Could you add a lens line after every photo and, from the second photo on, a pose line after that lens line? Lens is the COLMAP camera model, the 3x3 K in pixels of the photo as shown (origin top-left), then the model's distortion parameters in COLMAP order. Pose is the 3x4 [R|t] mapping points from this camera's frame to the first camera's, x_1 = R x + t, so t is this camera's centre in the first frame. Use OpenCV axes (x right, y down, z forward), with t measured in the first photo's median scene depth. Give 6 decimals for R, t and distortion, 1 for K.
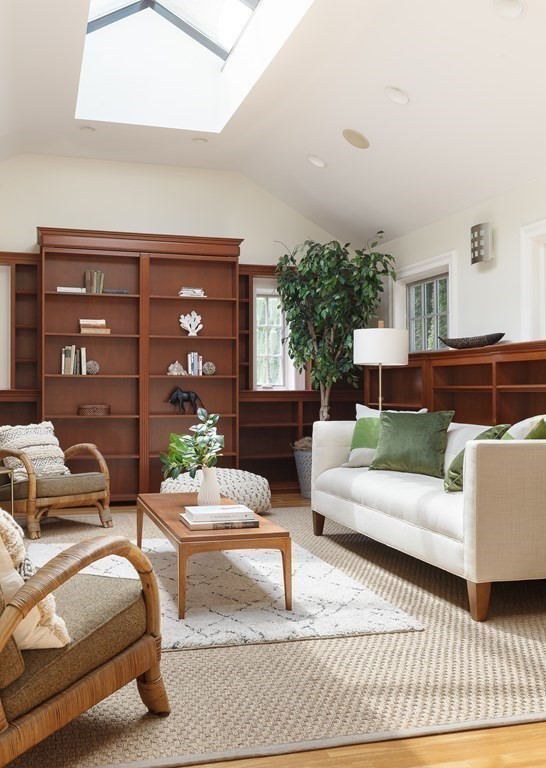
lens RADIAL K [[796.2, 0, 272.5], [0, 796.2, 387.1], [0, 0, 1]] dist [0.102789, 0.000000]
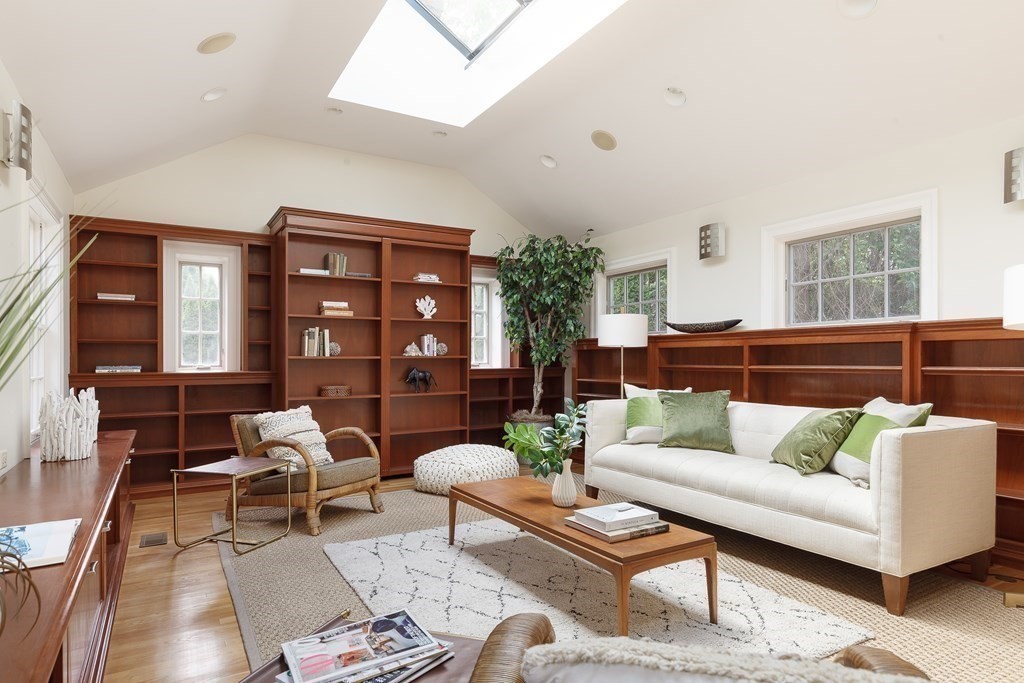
lens RADIAL K [[589.8, 0, 520.6], [0, 589.8, 362.8], [0, 0, 1]] dist [0.041720, 0.002735]
pose [[0.965896, -0.008396, 0.258793, -0.202364], [0.006130, 0.999936, 0.009561, -0.013512], [-0.258856, -0.007648, 0.965886, 0.226487]]
